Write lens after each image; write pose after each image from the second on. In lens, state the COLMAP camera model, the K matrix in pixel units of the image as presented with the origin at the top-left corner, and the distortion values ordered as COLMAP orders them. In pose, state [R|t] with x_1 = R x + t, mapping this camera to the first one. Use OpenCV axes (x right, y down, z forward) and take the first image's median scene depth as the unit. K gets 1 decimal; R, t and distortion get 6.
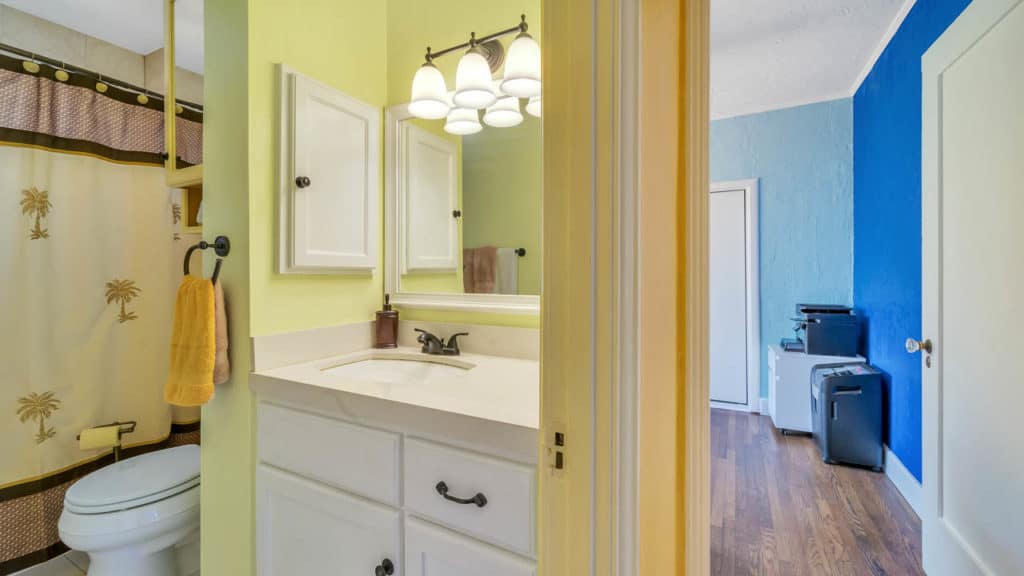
lens RADIAL K [[415.8, 0, 513.1], [0, 415.8, 274.3], [0, 0, 1]] dist [0.007218, -0.004077]
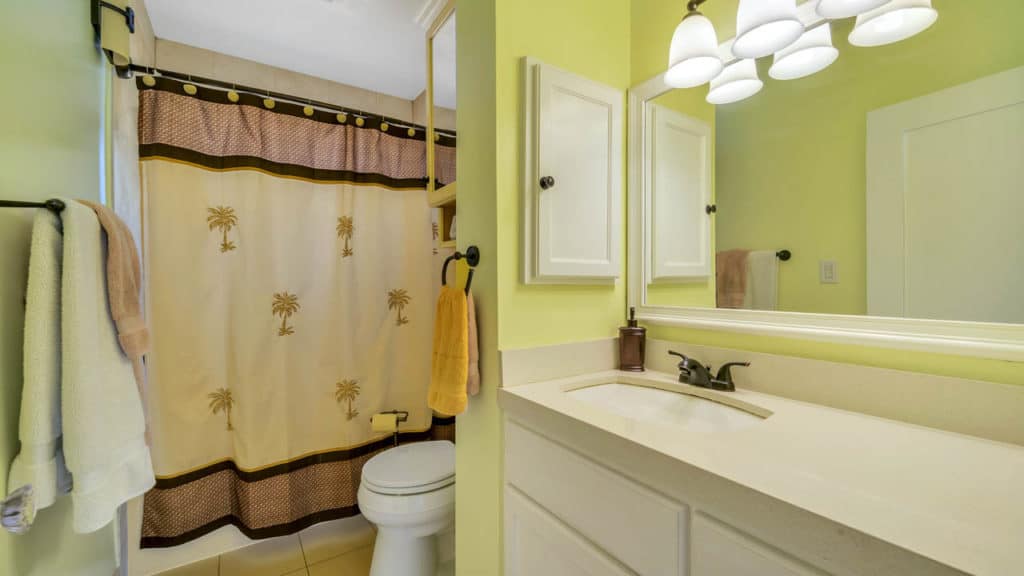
lens RADIAL K [[415.8, 0, 515.1], [0, 415.8, 287.3], [0, 0, 1]] dist [0.007218, -0.004077]
pose [[0.884446, 0.000806, -0.466643, -0.122229], [0.002704, 0.999973, 0.006853, -0.000040], [0.466635, -0.007323, 0.884419, 0.141772]]
